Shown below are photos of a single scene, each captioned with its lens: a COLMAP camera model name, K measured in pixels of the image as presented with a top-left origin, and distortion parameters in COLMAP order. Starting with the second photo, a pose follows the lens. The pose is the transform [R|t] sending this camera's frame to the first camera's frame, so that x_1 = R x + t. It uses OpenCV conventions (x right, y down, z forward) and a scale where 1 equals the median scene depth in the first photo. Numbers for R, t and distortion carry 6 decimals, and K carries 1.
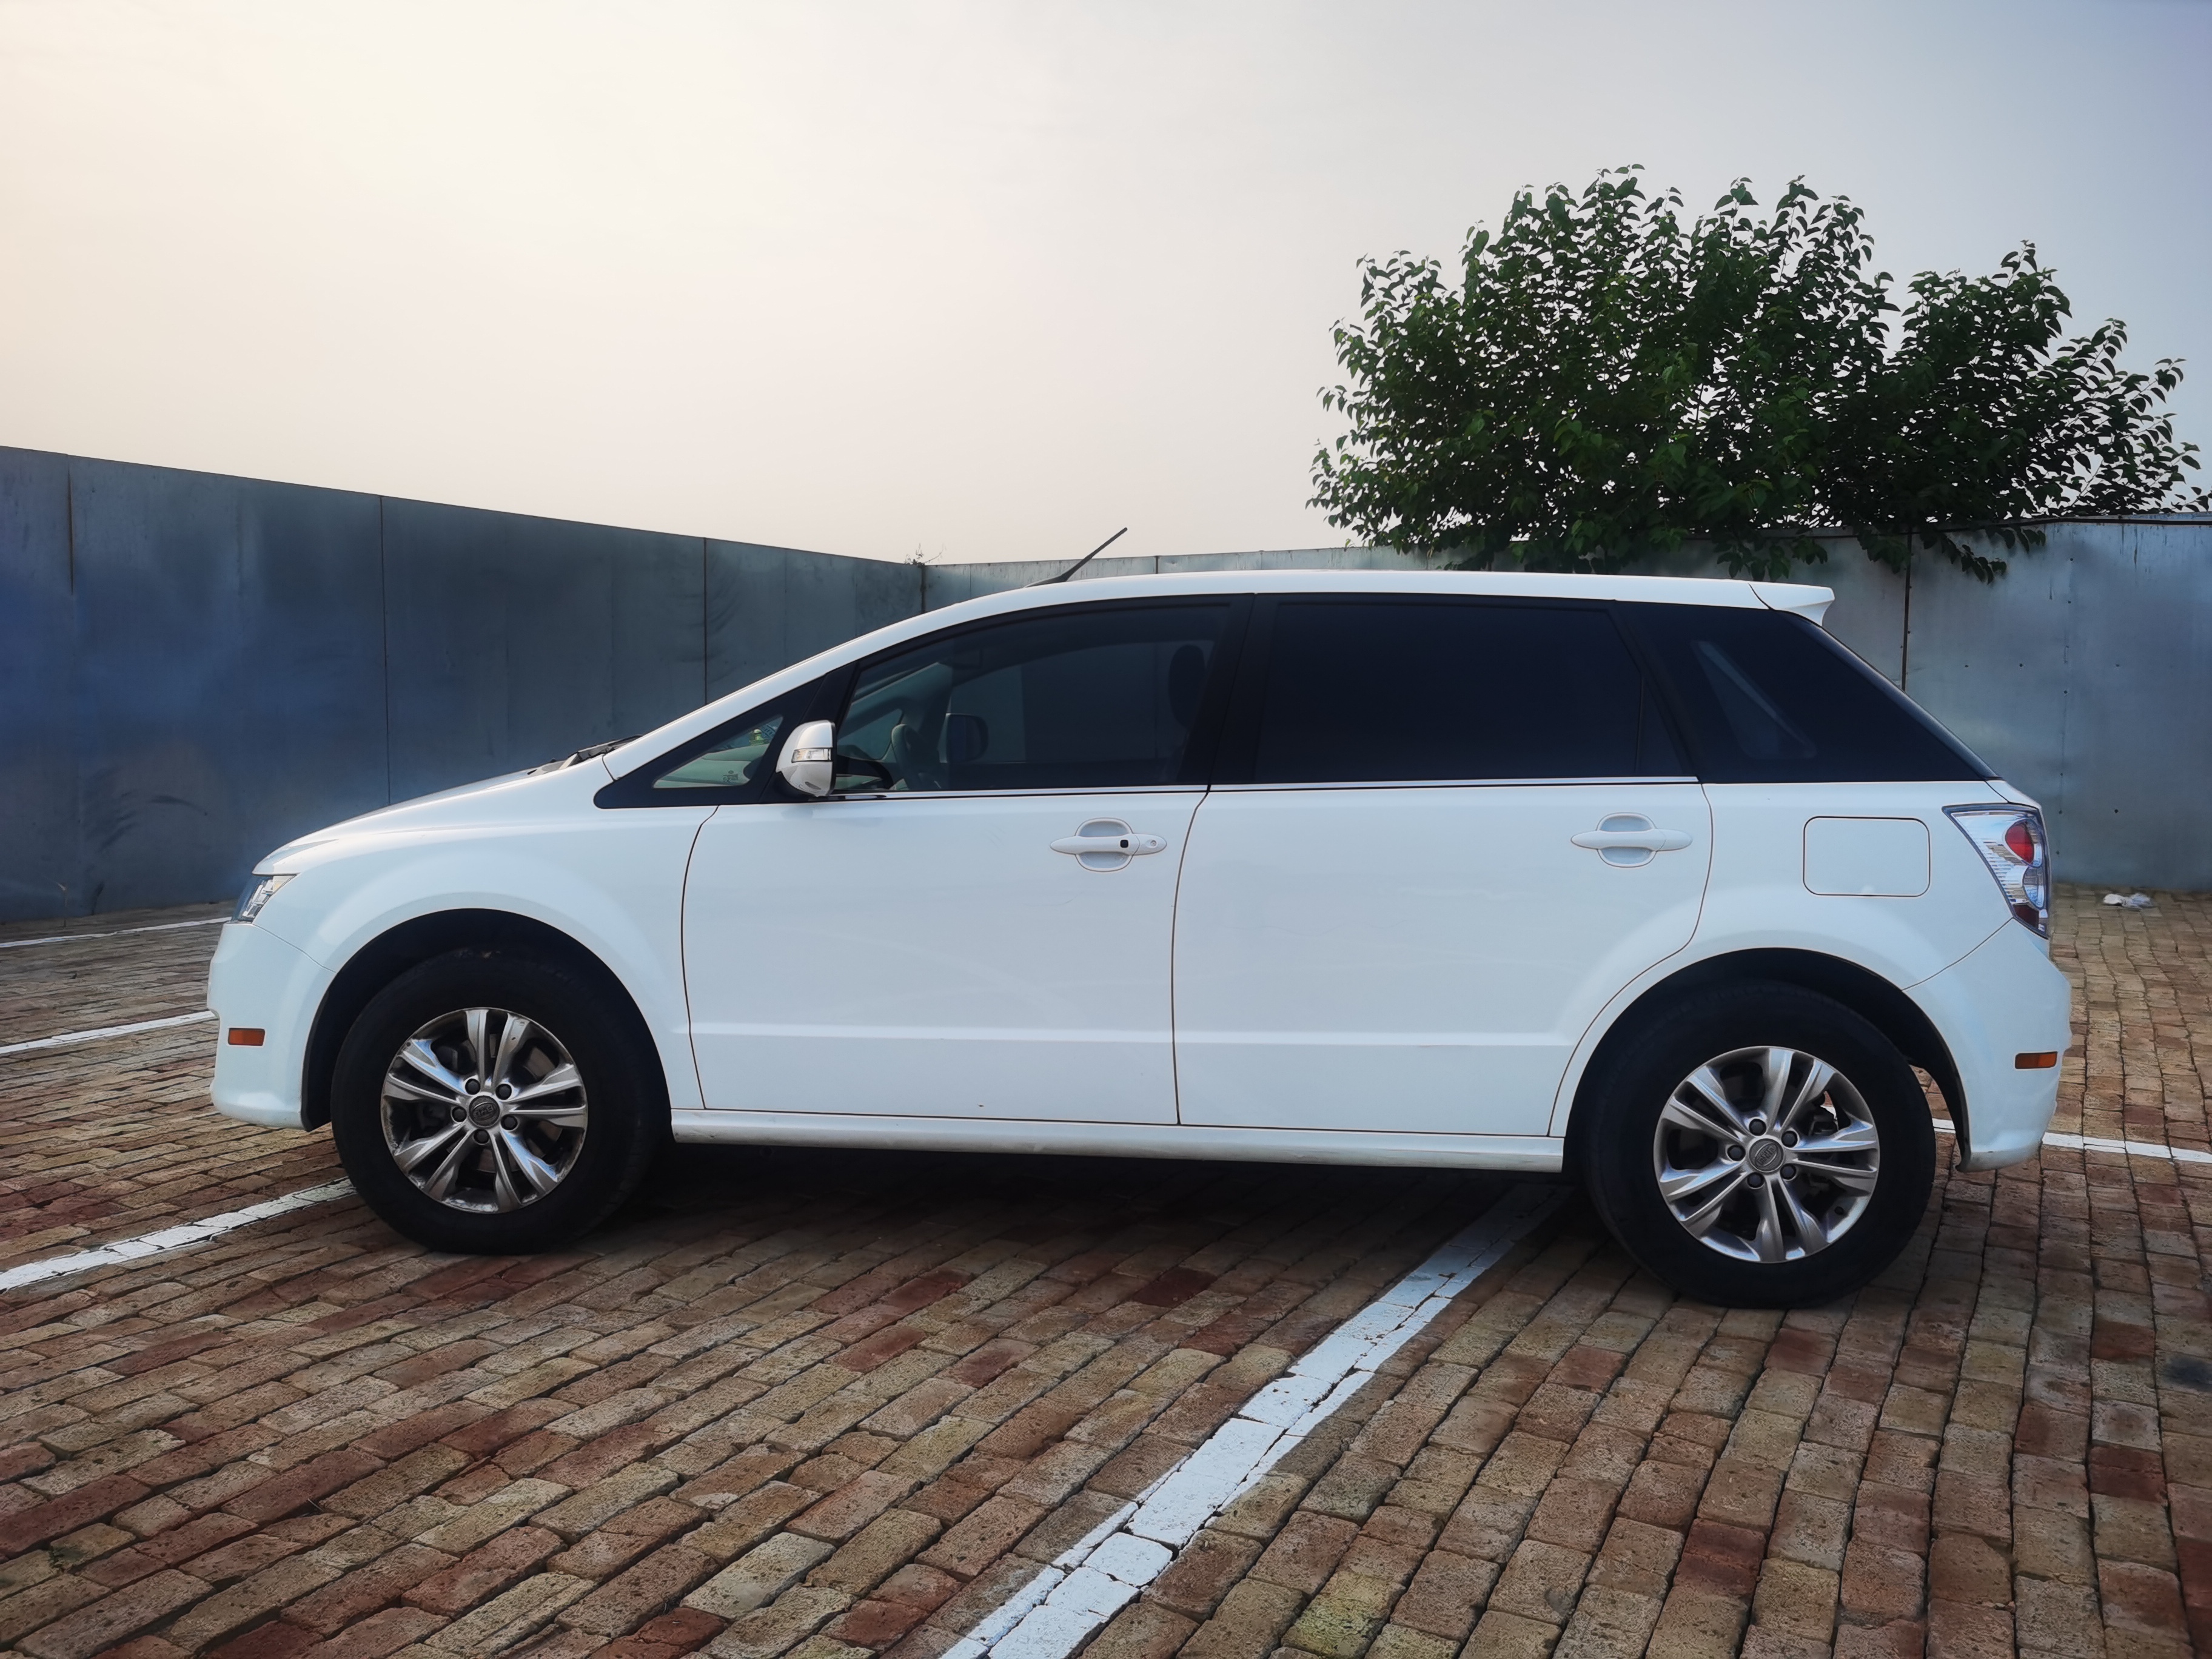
lens RADIAL K [[1760.9, 0, 1112.9], [0, 1760.9, 735.5], [0, 0, 1]] dist [0.000791, -0.010206]
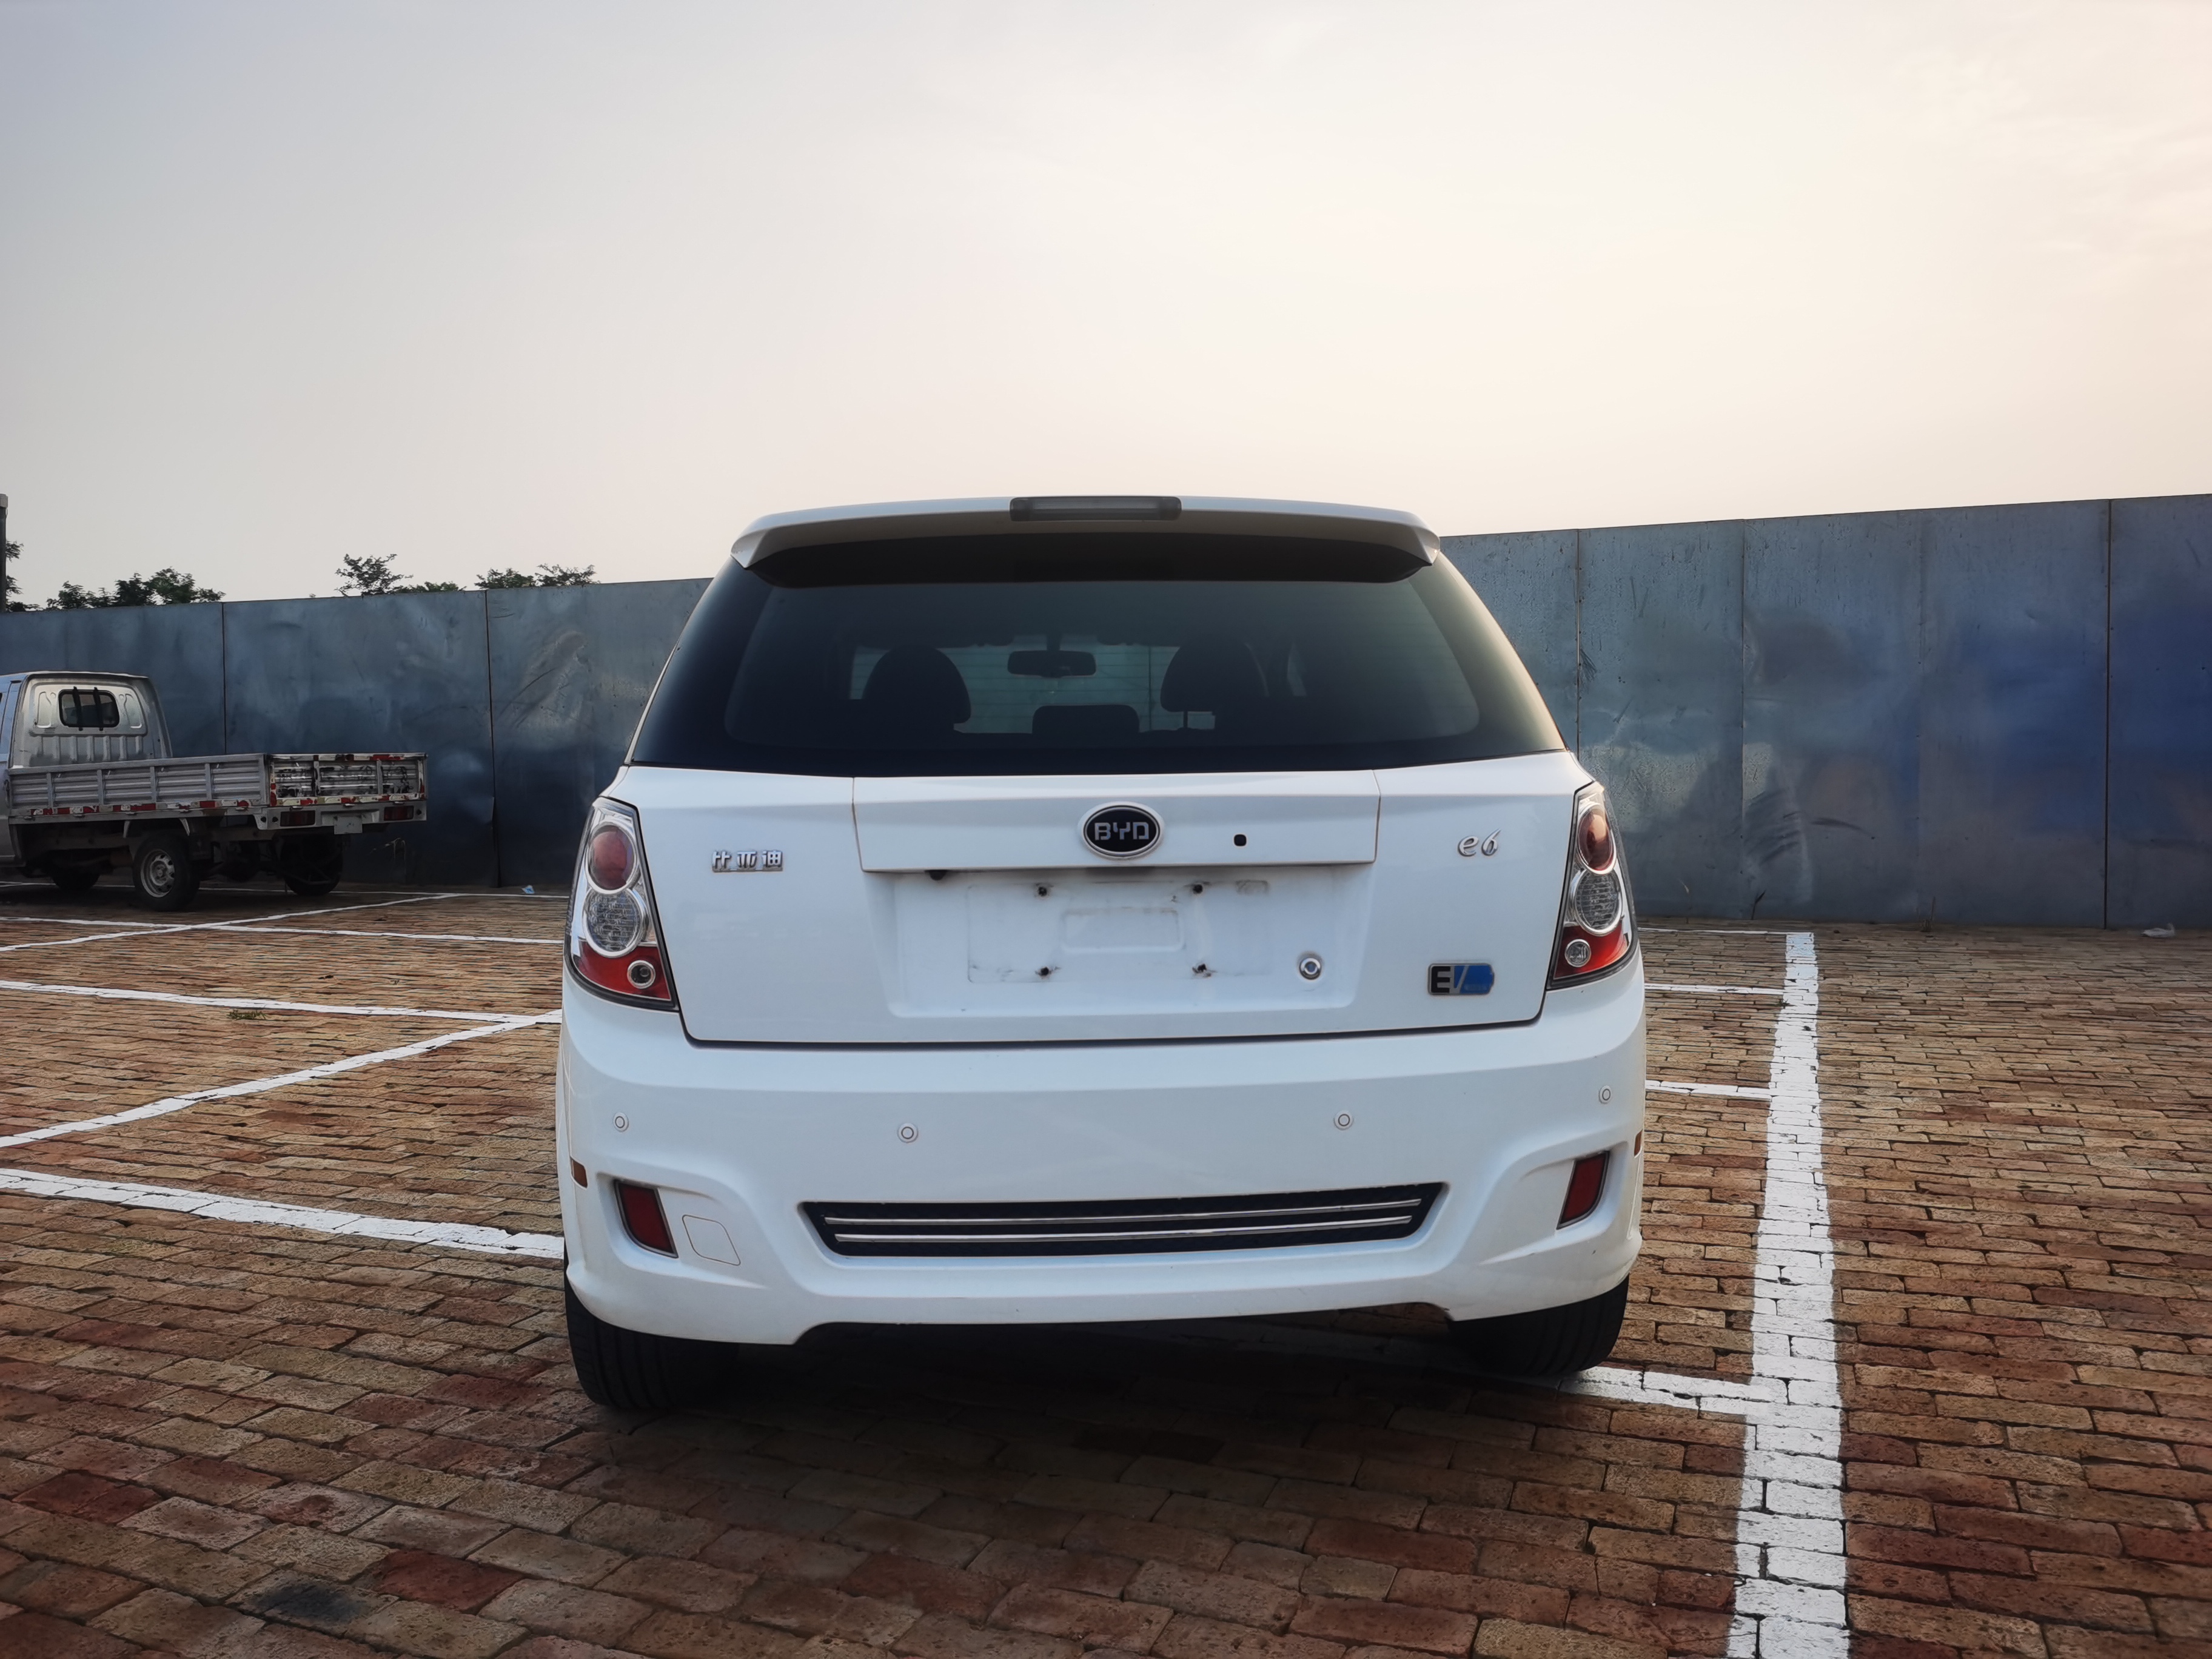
lens RADIAL K [[1719.0, 0, 1106.0], [0, 1719.0, 829.5], [0, 0, 1]] dist [0.022042, -0.055859]
pose [[0.105438, 0.027338, -0.994050, 1.369775], [-0.001767, 0.999626, 0.027304, 0.037254], [0.994424, -0.001123, 0.105447, 1.292503]]
